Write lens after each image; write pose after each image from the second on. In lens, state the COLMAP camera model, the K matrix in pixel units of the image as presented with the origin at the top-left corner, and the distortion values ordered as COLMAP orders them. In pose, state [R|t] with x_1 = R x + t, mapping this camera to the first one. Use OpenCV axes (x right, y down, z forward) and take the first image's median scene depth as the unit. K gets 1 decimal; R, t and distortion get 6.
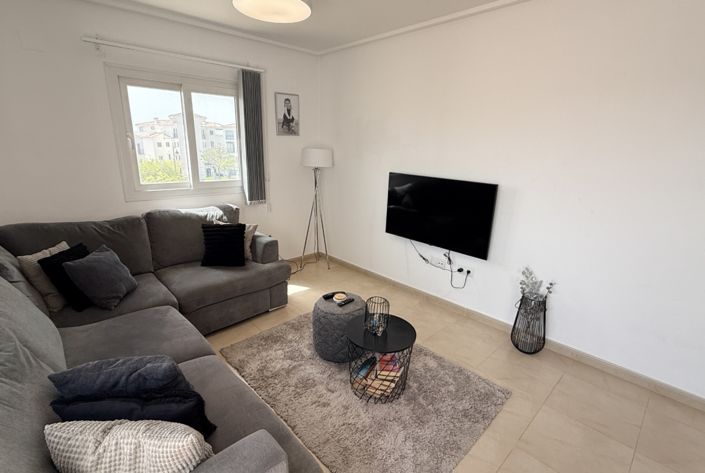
lens RADIAL K [[331.5, 0, 352.5], [0, 331.5, 236.5], [0, 0, 1]] dist [0.000957, -0.000116]
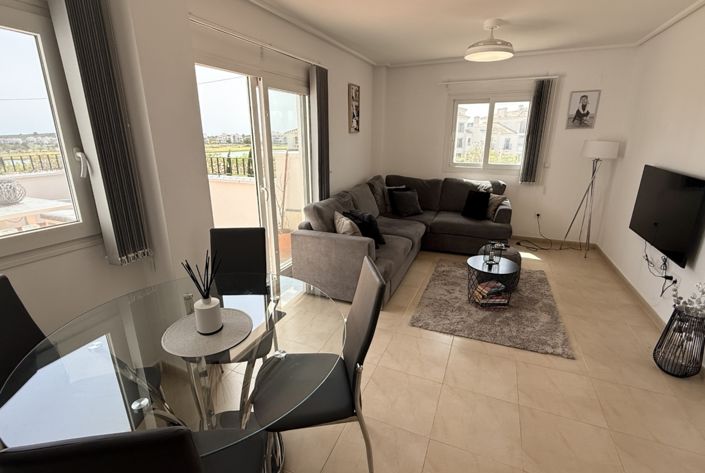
lens RADIAL K [[331.5, 0, 352.5], [0, 331.5, 236.5], [0, 0, 1]] dist [0.000957, -0.000116]
pose [[0.404907, 0.247397, -0.880253, 0.660660], [-0.235483, 0.958441, 0.161052, 0.047512], [0.883514, 0.142074, 0.446338, -0.132833]]
